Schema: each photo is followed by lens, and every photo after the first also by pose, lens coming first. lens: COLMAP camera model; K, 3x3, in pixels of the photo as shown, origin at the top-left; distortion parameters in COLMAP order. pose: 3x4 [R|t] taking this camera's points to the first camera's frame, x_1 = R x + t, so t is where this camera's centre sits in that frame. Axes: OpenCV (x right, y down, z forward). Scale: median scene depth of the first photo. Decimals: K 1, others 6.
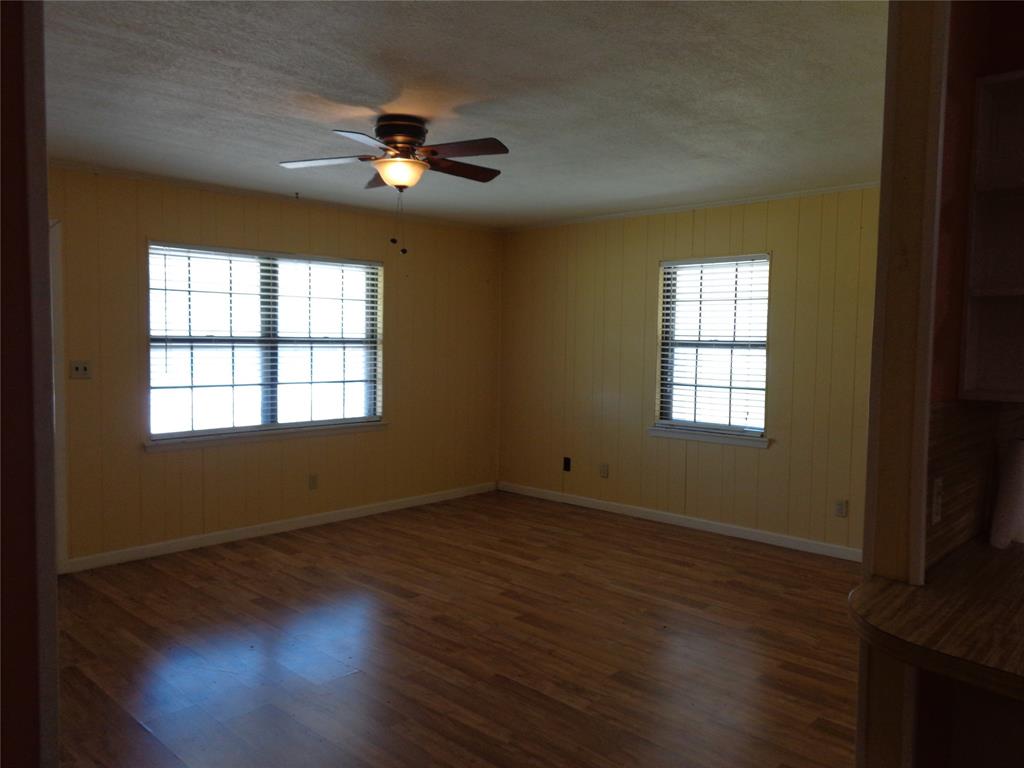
lens RADIAL K [[764.5, 0, 512.0], [0, 764.5, 384.0], [0, 0, 1]] dist [0.008005, 0.007199]
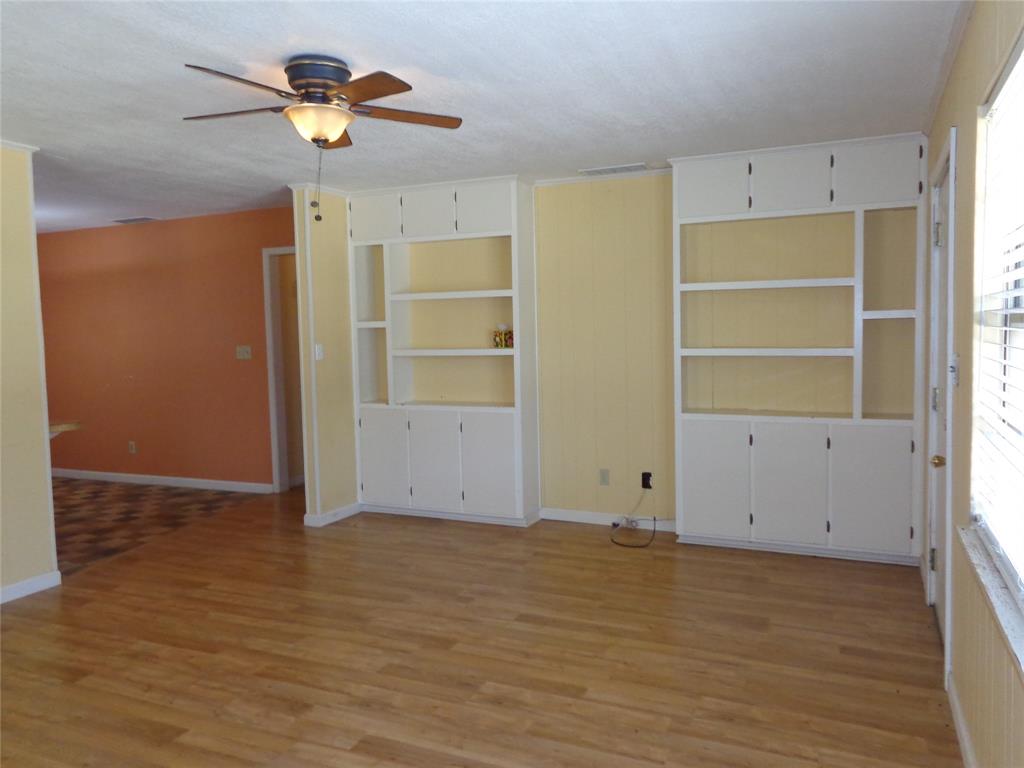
lens RADIAL K [[764.5, 0, 512.0], [0, 764.5, 384.0], [0, 0, 1]] dist [0.008005, 0.007199]
pose [[-0.942176, 0.031003, -0.333681, -0.054477], [-0.011442, 0.992155, 0.124489, -0.096893], [0.334923, 0.121109, -0.934430, 1.814308]]
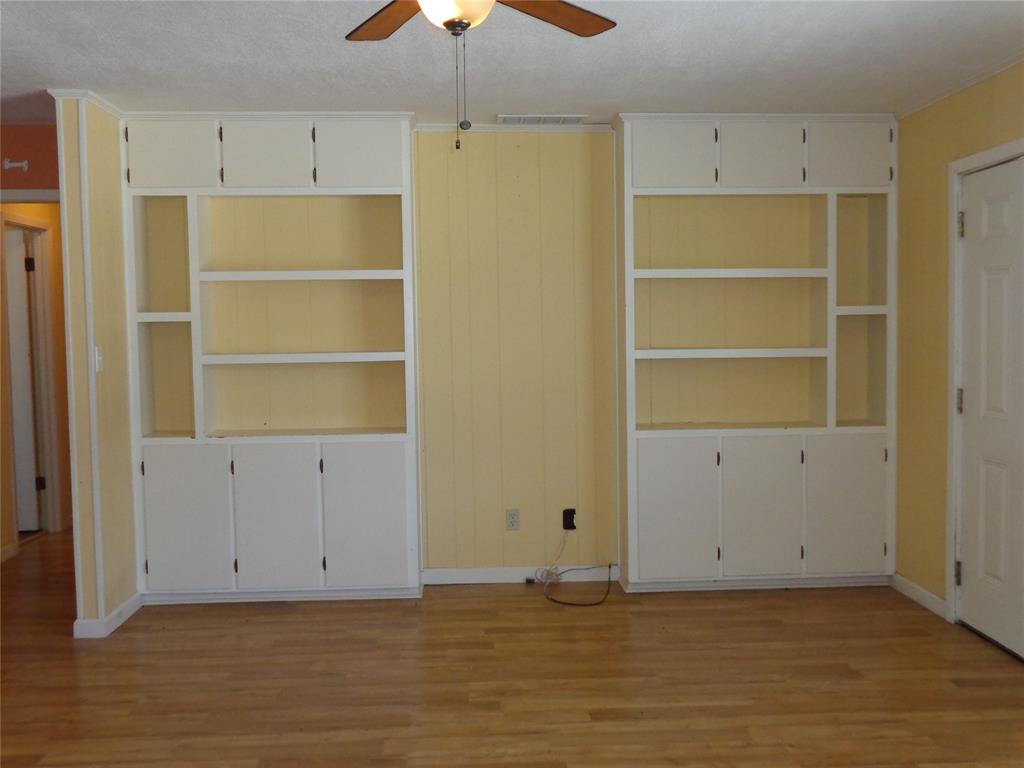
lens RADIAL K [[972.3, 0, 512.0], [0, 972.3, 384.0], [0, 0, 1]] dist [-0.015700, -0.003701]
pose [[-0.684463, 0.042478, -0.727809, 0.328048], [-0.037598, 0.994916, 0.093426, -0.068603], [0.728078, 0.091311, -0.679386, 1.463006]]
